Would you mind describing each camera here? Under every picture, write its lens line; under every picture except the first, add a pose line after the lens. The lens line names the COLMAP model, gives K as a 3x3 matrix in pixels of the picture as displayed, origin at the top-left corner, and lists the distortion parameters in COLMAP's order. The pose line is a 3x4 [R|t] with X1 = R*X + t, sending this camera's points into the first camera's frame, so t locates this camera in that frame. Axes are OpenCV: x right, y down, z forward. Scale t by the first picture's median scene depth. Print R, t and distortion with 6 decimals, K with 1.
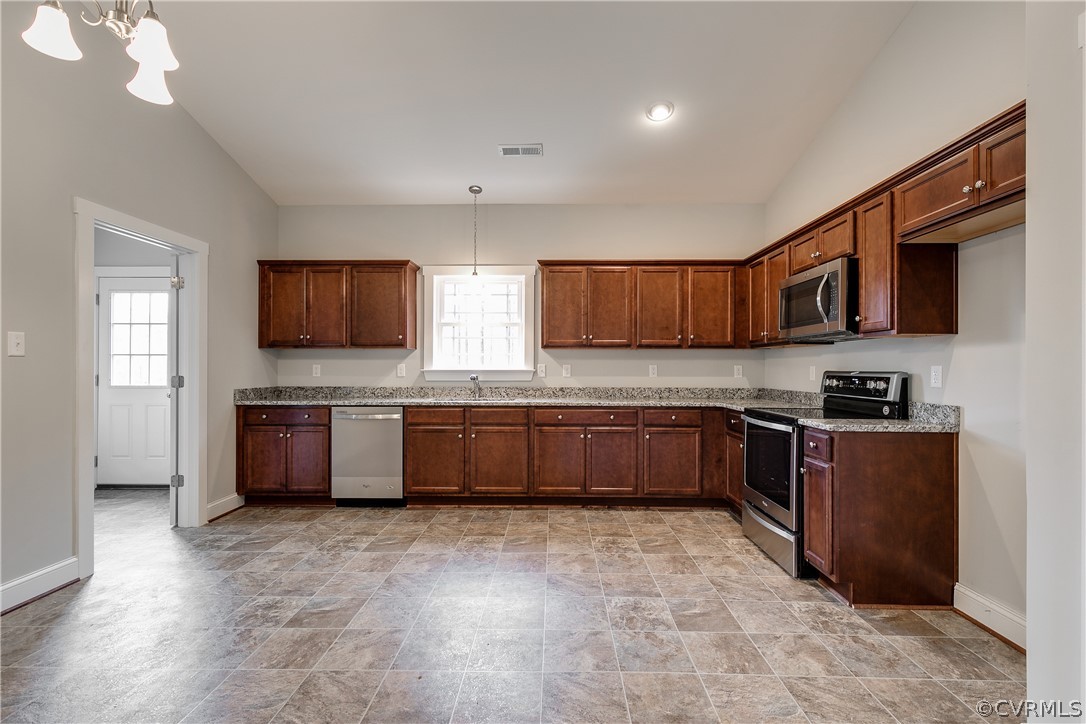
lens RADIAL K [[487.2, 0, 541.6], [0, 487.2, 364.7], [0, 0, 1]] dist [0.006998, -0.000348]
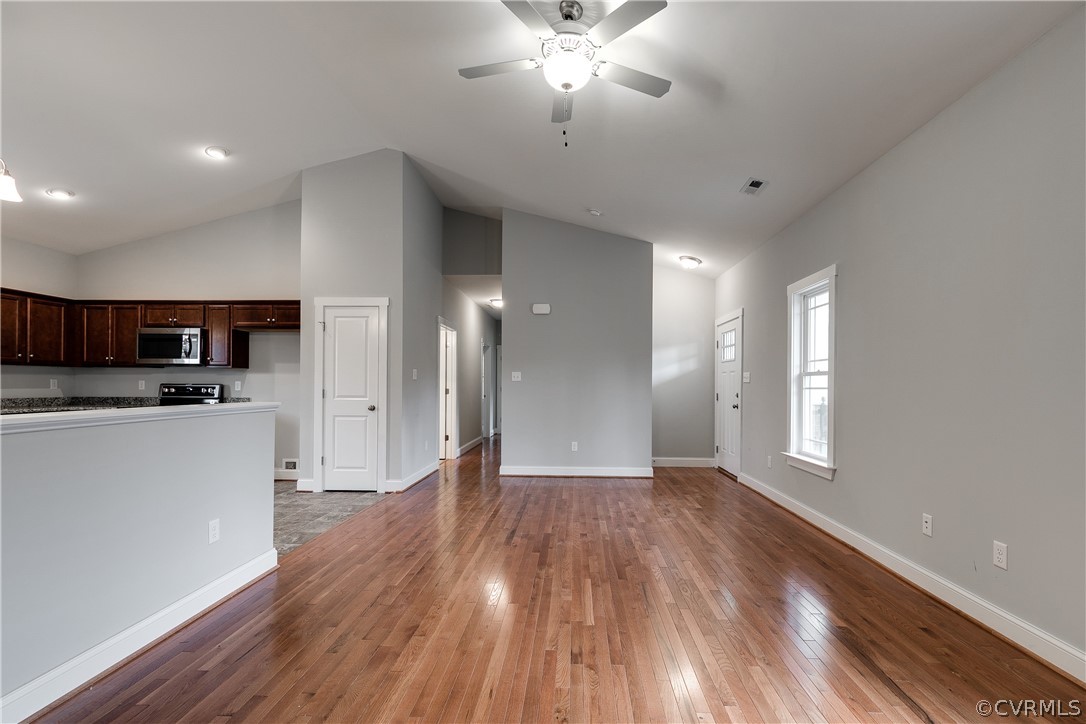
lens RADIAL K [[492.0, 0, 561.5], [0, 492.0, 383.5], [0, 0, 1]] dist [0.000813, -0.000676]
pose [[0.016843, -0.000897, 0.999858, -0.955884], [-0.012142, 0.999926, 0.001102, -0.005176], [-0.999784, -0.012159, 0.016831, -0.368667]]
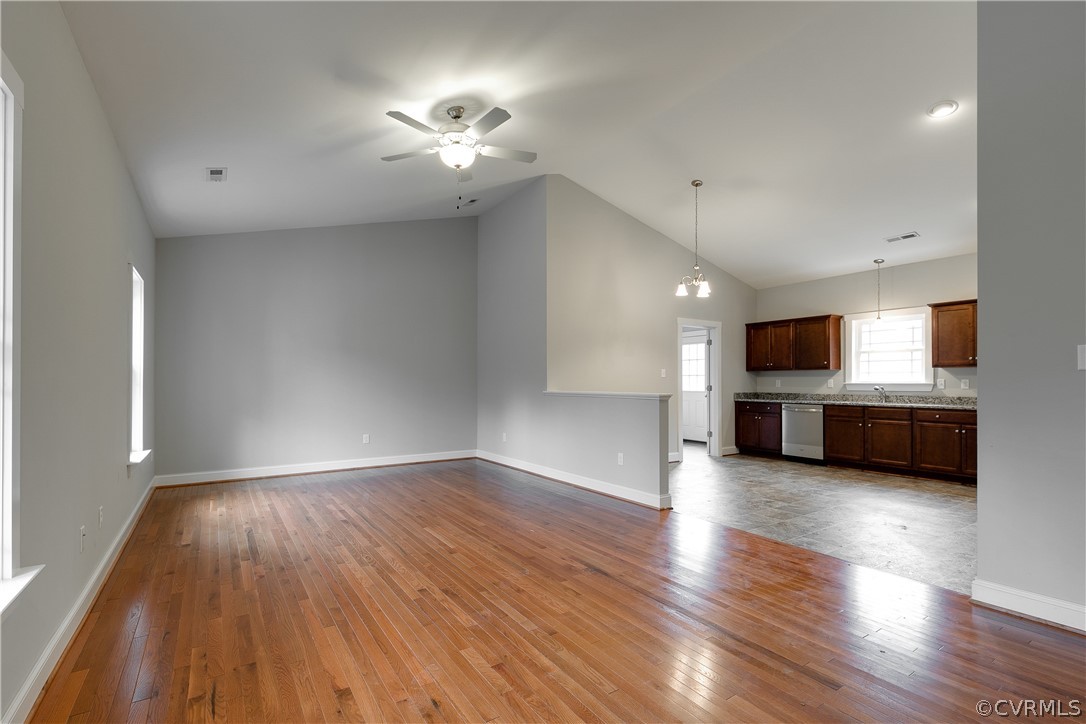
lens RADIAL K [[487.9, 0, 543.1], [0, 487.9, 378.4], [0, 0, 1]] dist [-0.000727, -0.000052]
pose [[0.570551, -0.005616, -0.821243, 0.546557], [0.004366, 0.999983, -0.003805, -0.002996], [0.821250, -0.001415, 0.570566, -0.750703]]
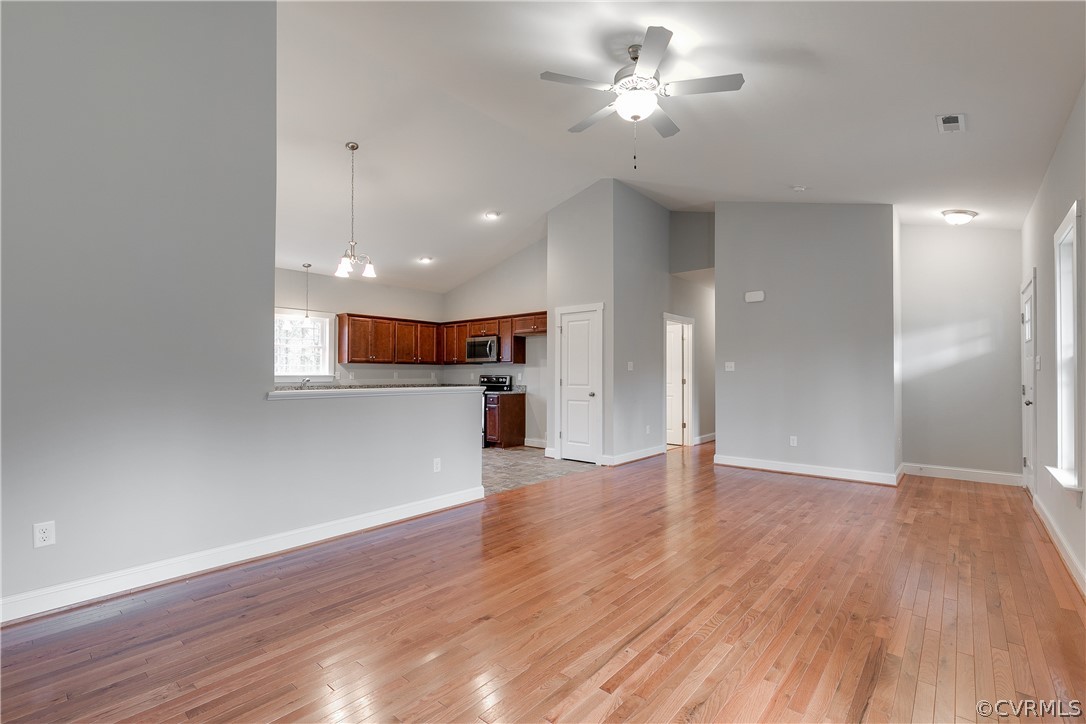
lens RADIAL K [[489.6, 0, 542.0], [0, 489.6, 370.2], [0, 0, 1]] dist [-0.010779, 0.000149]
pose [[0.646560, 0.005169, 0.762846, -0.969719], [-0.004261, 0.999986, -0.003165, -0.005001], [-0.762851, -0.001205, 0.646573, -0.742533]]
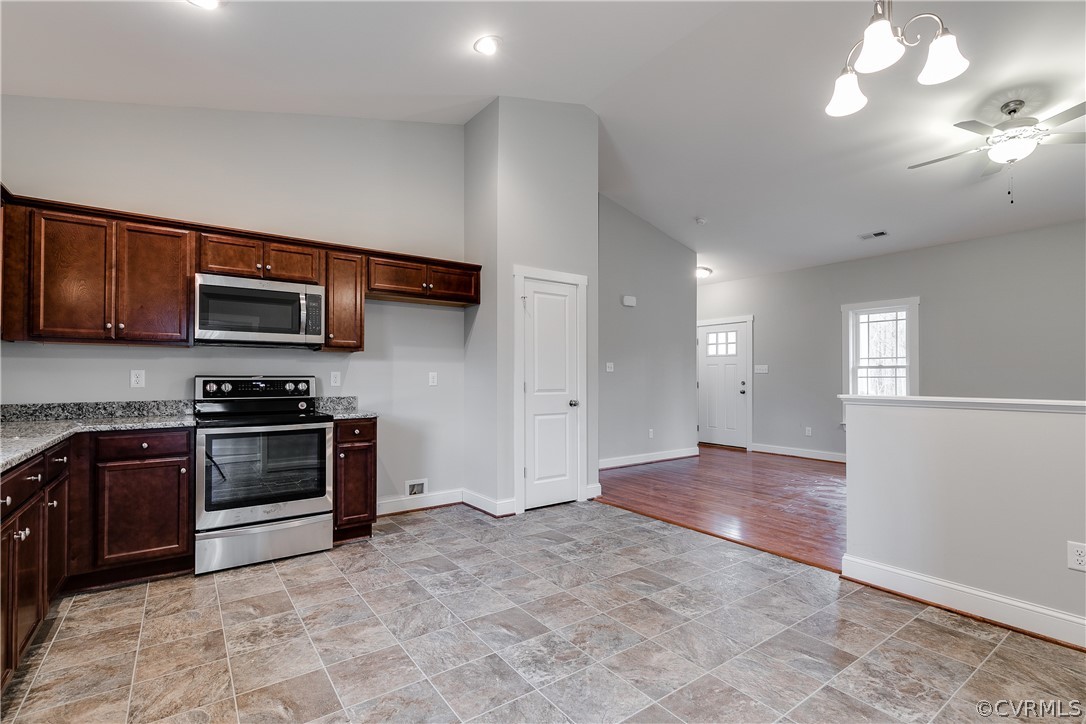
lens RADIAL K [[499.2, 0, 537.5], [0, 499.2, 371.3], [0, 0, 1]] dist [0.001855, 0.000322]
pose [[-0.600912, 0.005962, 0.799293, -0.511428], [-0.007672, 0.999883, -0.013225, 0.010338], [-0.799278, -0.014079, -0.600796, 0.900098]]
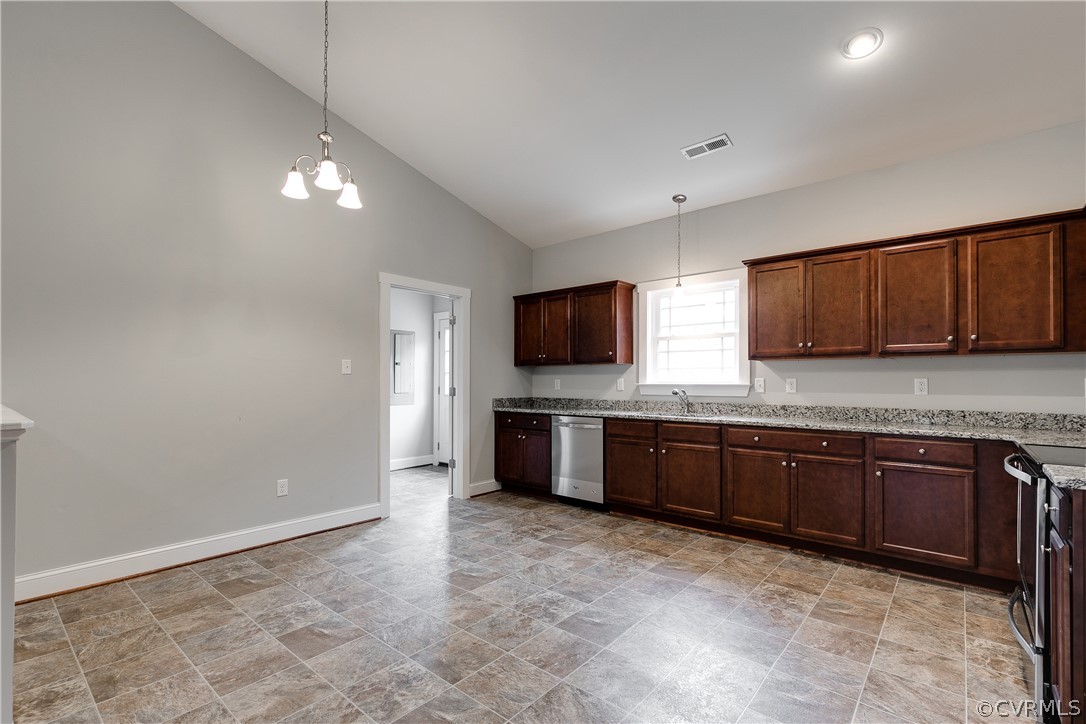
lens RADIAL K [[484.4, 0, 540.8], [0, 484.4, 376.6], [0, 0, 1]] dist [0.002507, -0.000015]
pose [[0.774694, -0.006853, -0.632299, 0.284552], [0.002405, 0.999966, -0.007892, 0.002707], [0.632332, 0.004593, 0.774684, 0.087691]]
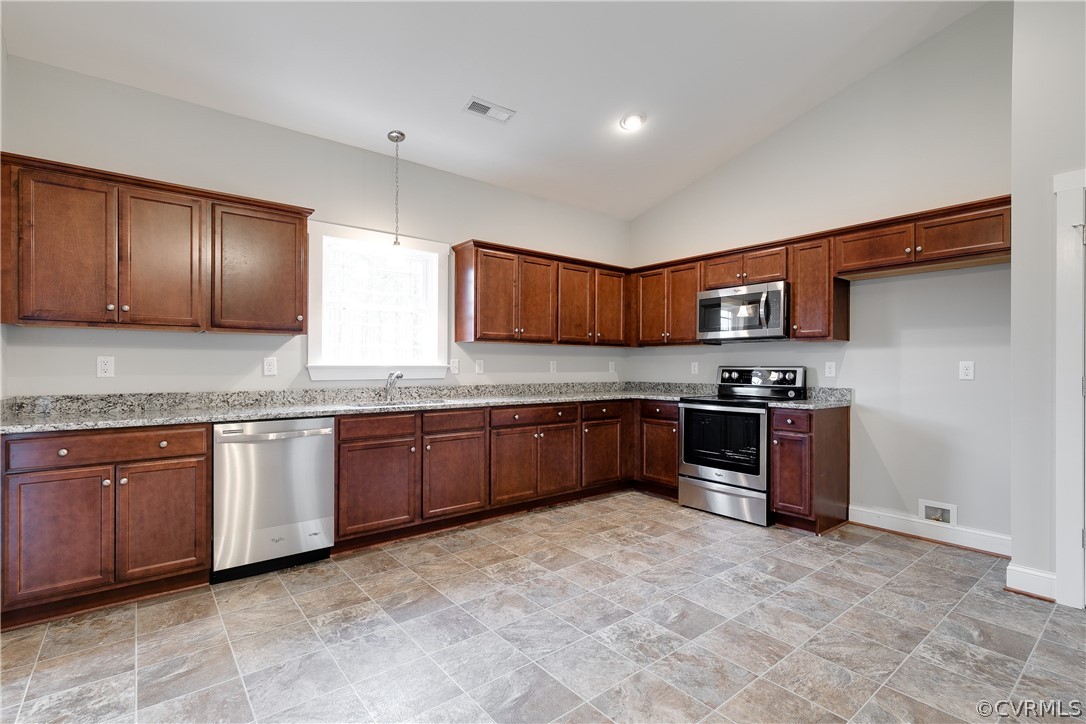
lens RADIAL K [[504.6, 0, 544.0], [0, 504.6, 365.7], [0, 0, 1]] dist [0.005497, 0.000188]
pose [[0.766882, 0.000546, 0.641788, -0.525959], [-0.004948, 0.999975, 0.005062, 0.006283], [-0.641769, -0.007058, 0.766865, 0.241216]]
